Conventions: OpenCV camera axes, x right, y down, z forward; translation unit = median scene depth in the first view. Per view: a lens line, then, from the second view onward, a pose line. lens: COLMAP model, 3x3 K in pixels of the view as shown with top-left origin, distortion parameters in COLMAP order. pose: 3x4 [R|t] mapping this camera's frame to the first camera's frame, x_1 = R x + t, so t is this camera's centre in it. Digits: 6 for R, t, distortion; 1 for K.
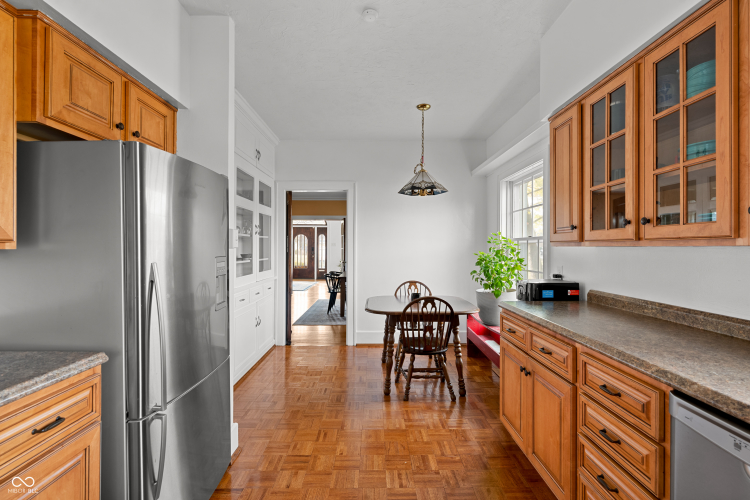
lens RADIAL K [[340.7, 0, 375.0], [0, 340.7, 250.0], [0, 0, 1]] dist [0.000184, -0.000013]
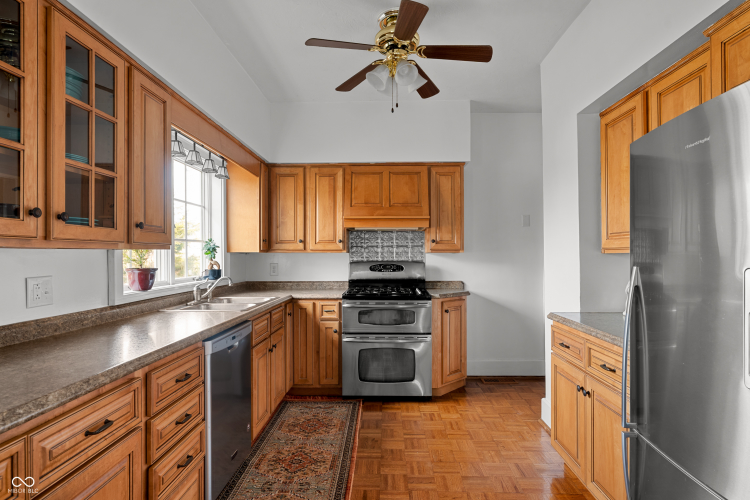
lens RADIAL K [[417.2, 0, 372.9], [0, 417.2, 253.0], [0, 0, 1]] dist [0.019087, 0.000055]
pose [[-0.998865, 0.000288, 0.047624, 0.002269], [0.000249, 1.000000, -0.000827, 0.002284], [-0.047624, -0.000814, -0.998865, 1.895651]]
